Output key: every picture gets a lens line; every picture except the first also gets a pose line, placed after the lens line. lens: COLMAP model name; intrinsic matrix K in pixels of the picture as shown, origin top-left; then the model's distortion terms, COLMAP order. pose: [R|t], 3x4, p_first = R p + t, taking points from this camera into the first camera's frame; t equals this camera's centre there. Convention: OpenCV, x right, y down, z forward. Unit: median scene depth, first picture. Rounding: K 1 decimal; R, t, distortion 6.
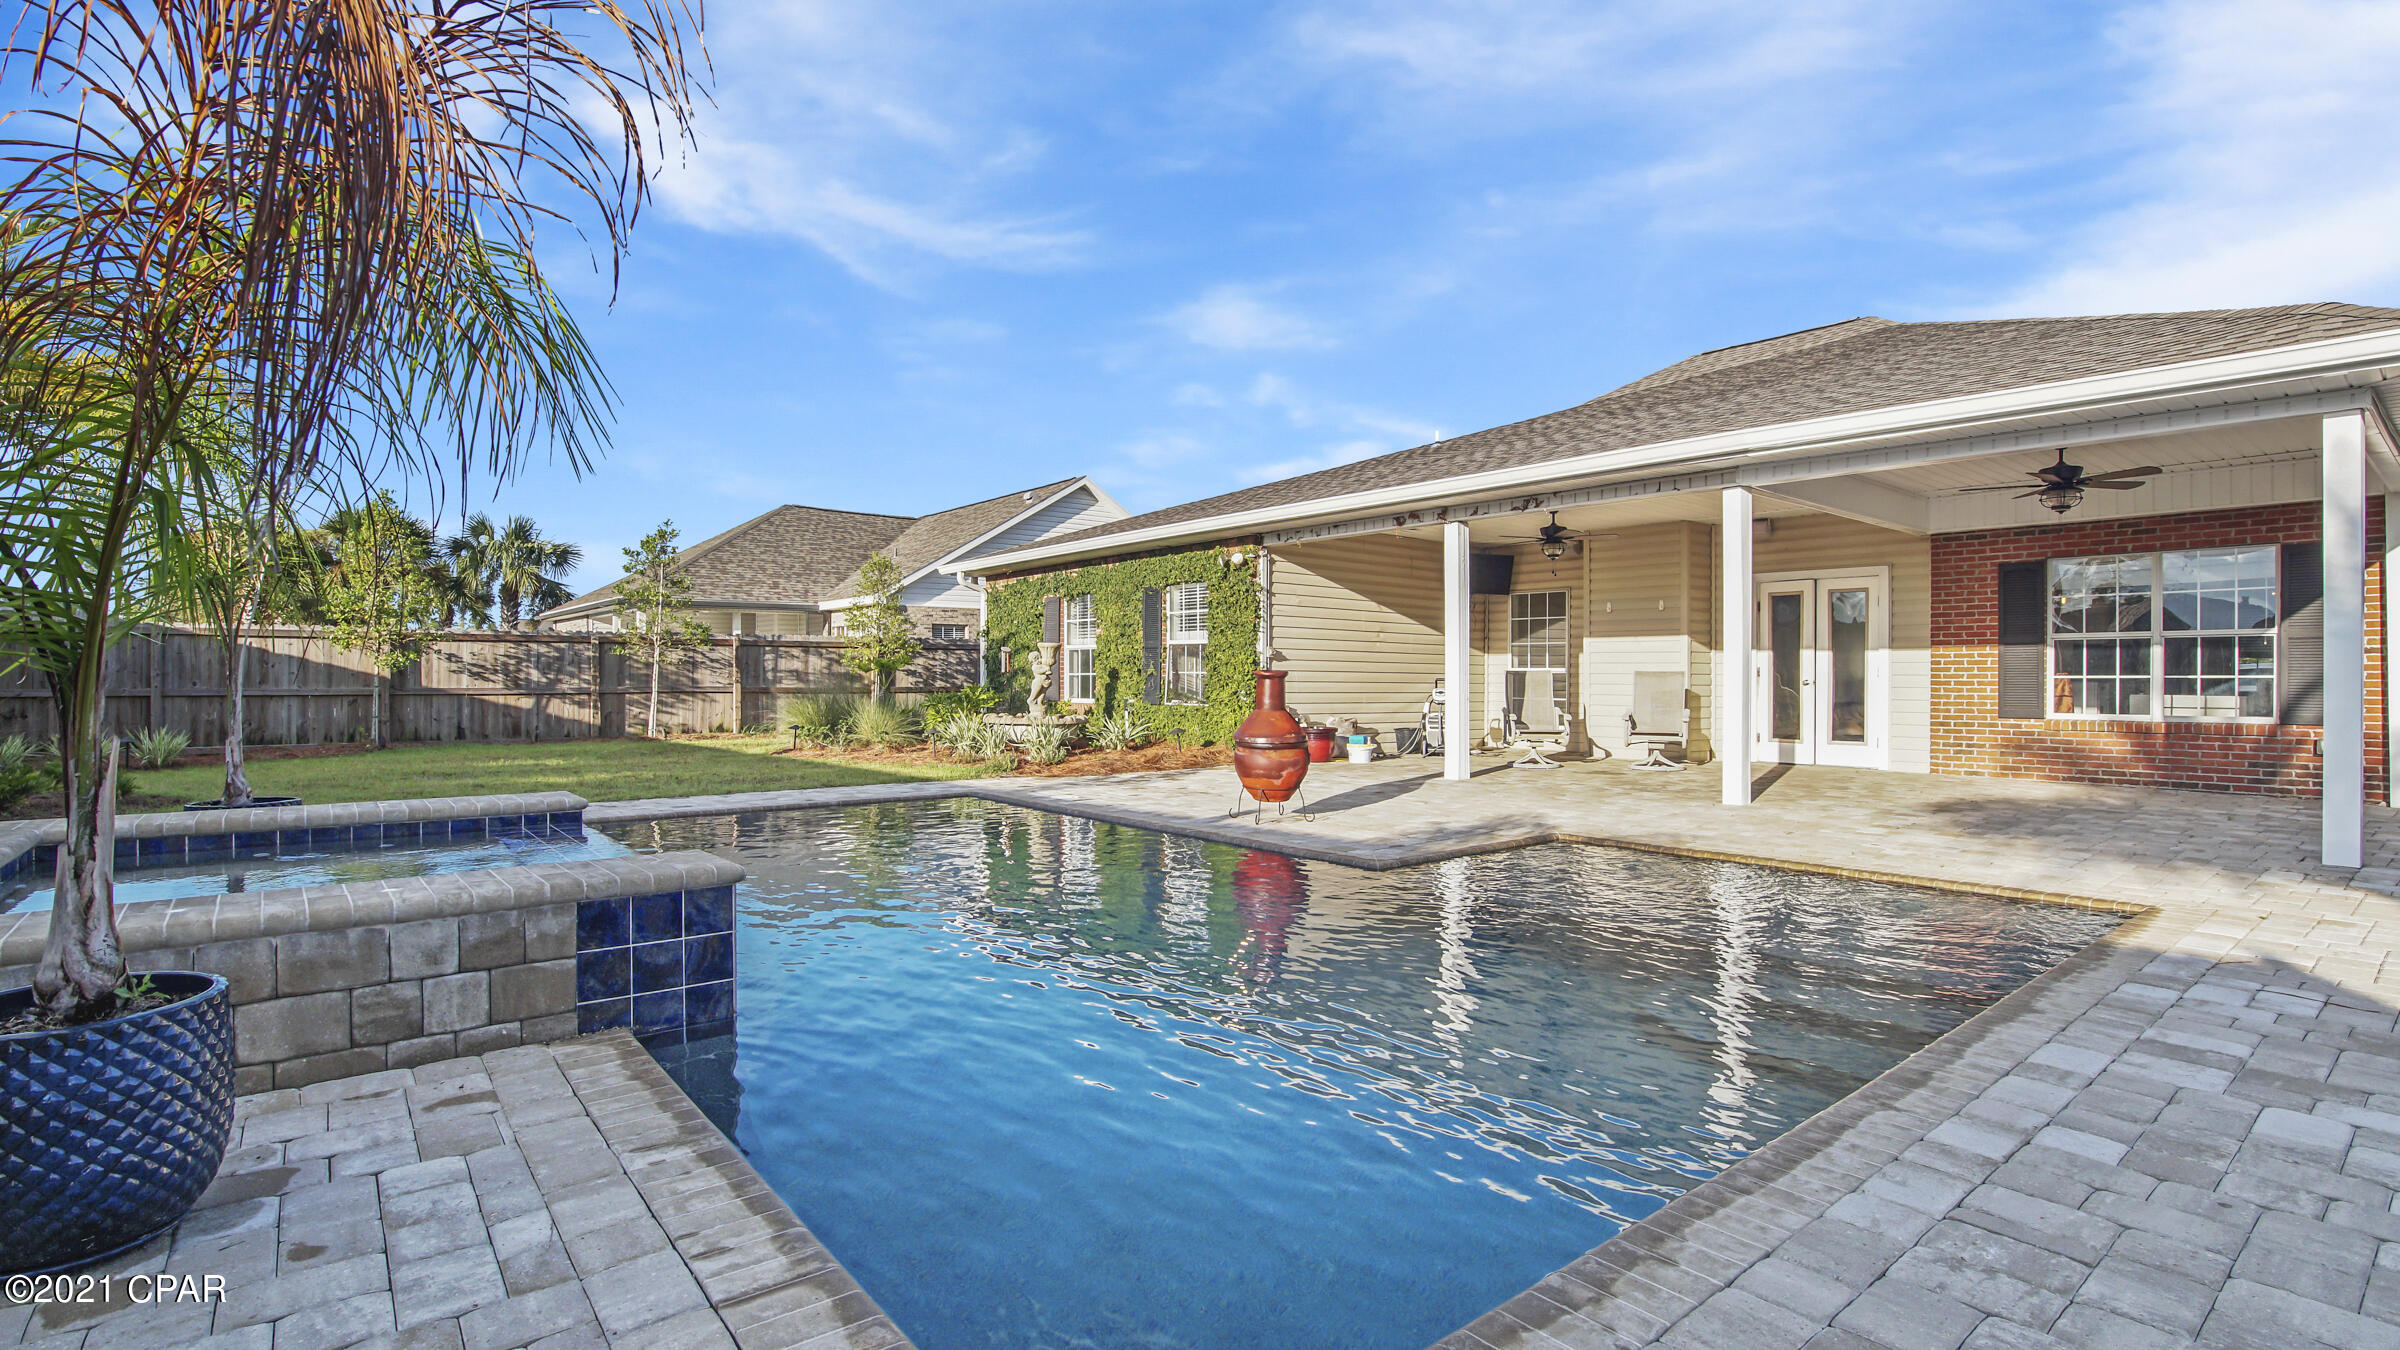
lens RADIAL K [[1110.4, 0, 1211.0], [0, 1110.4, 670.6], [0, 0, 1]] dist [-0.028854, 0.002679]
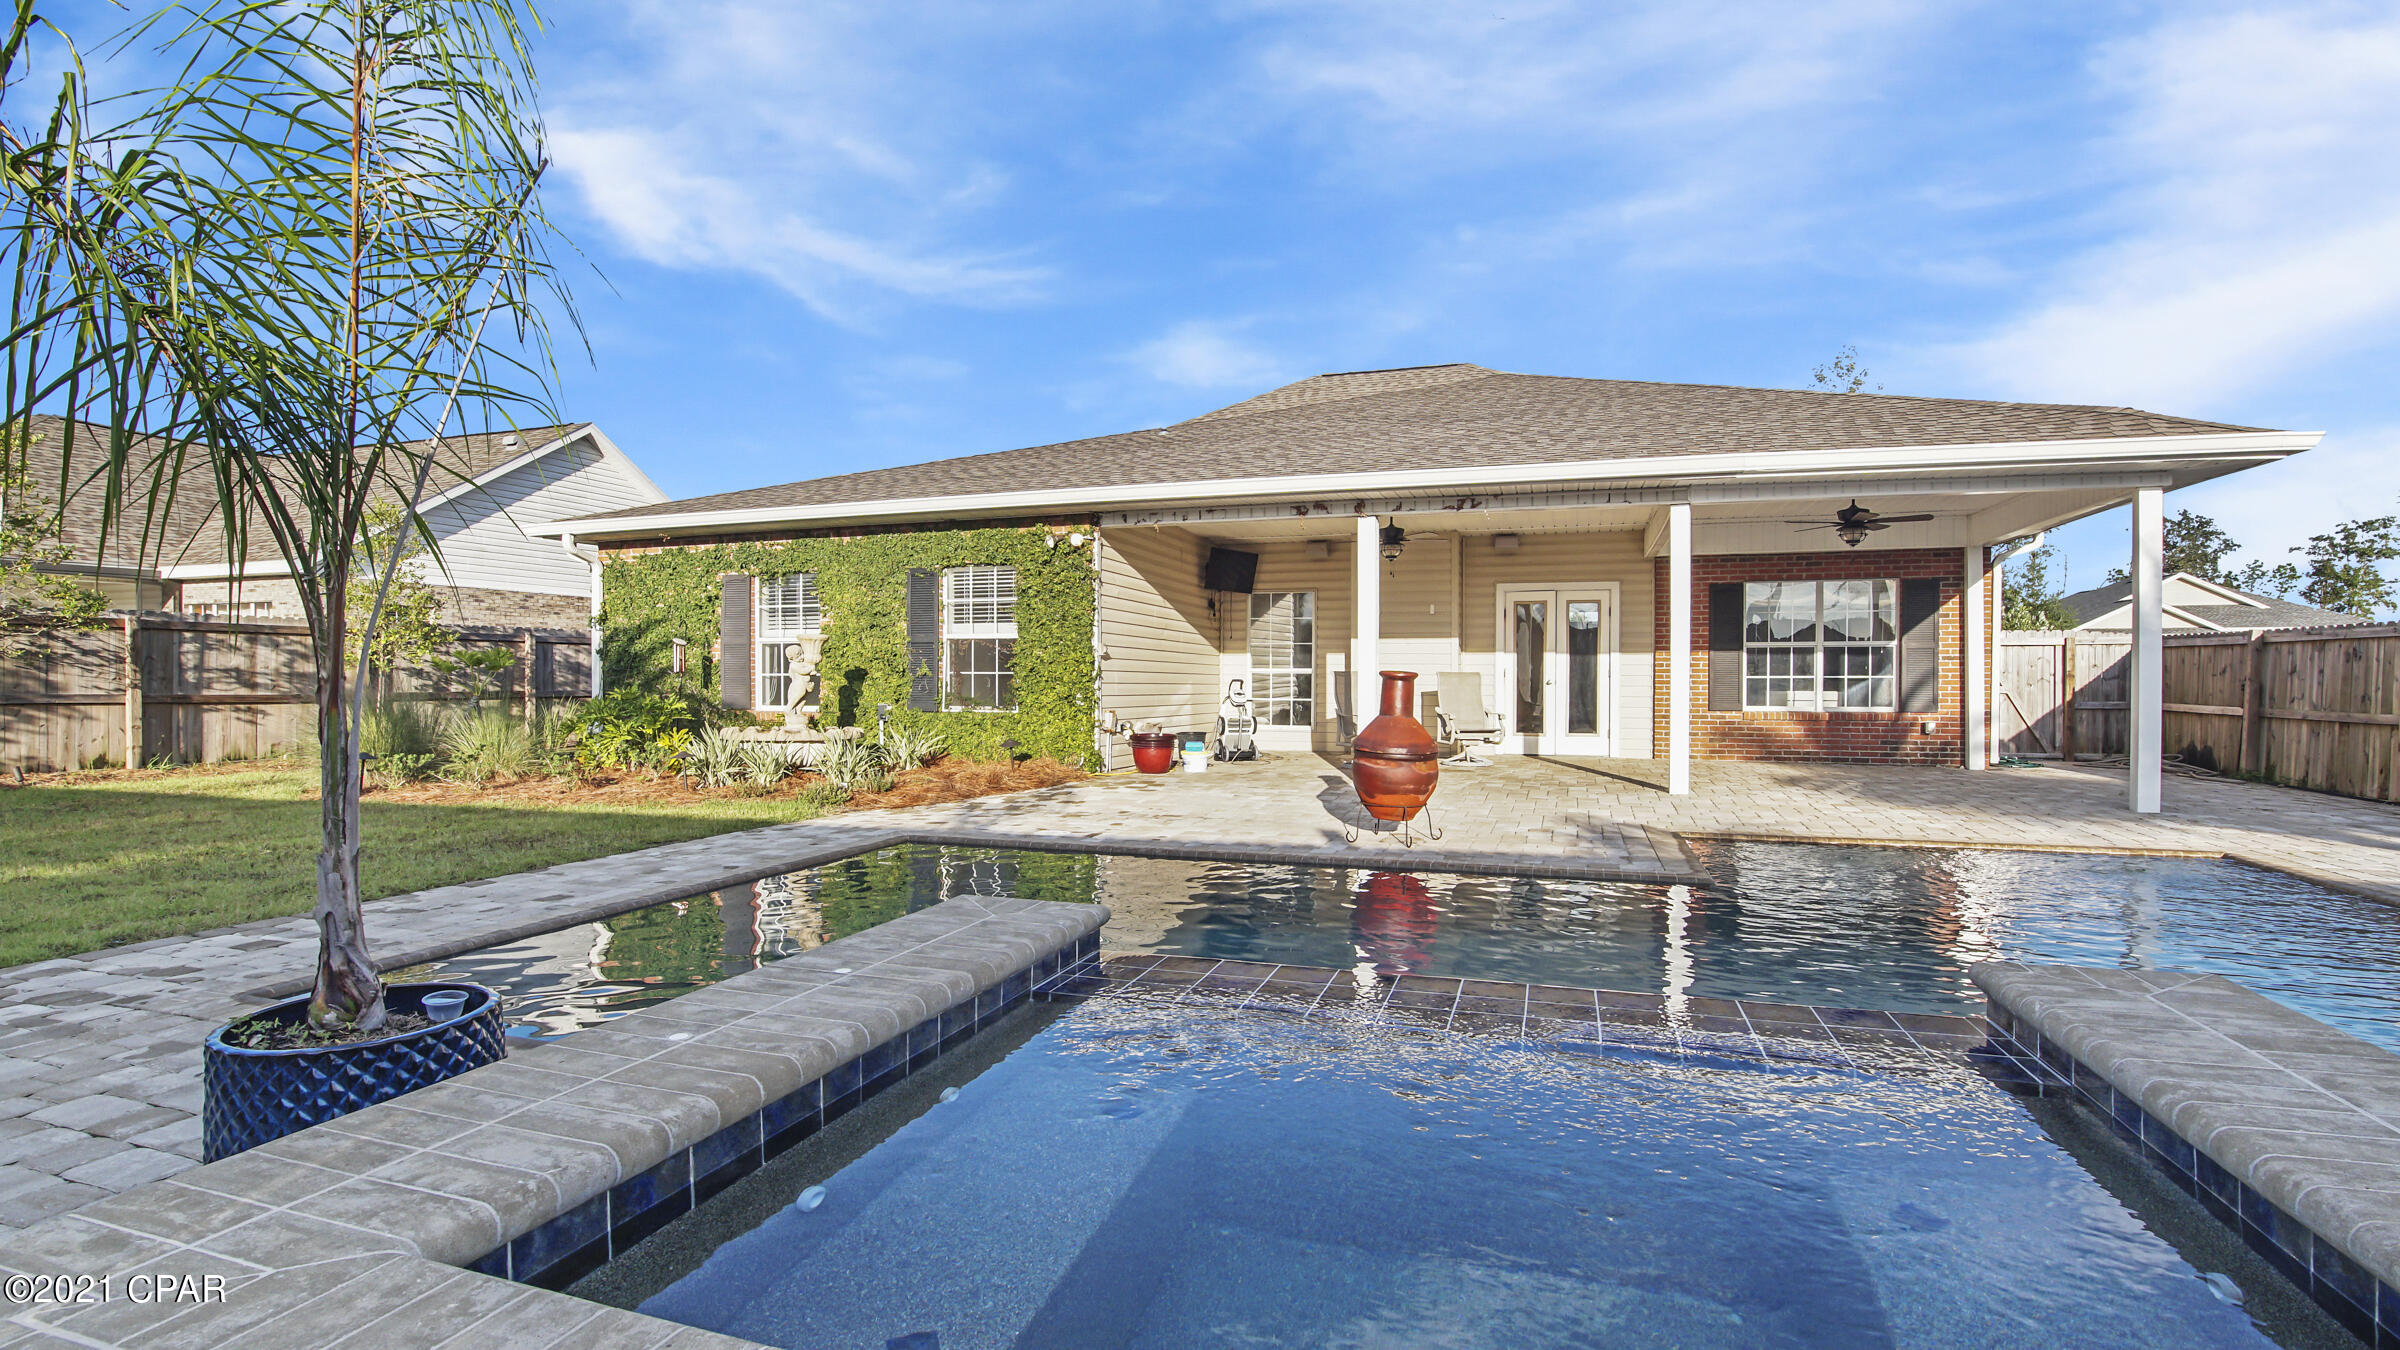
lens RADIAL K [[1110.4, 0, 1193.9], [0, 1110.4, 680.6], [0, 0, 1]] dist [-0.028854, 0.002679]
pose [[0.847351, -0.002893, 0.531025, -0.331015], [-0.001873, 0.999963, 0.008436, 0.000305], [-0.531029, -0.008143, 0.847314, 0.209629]]
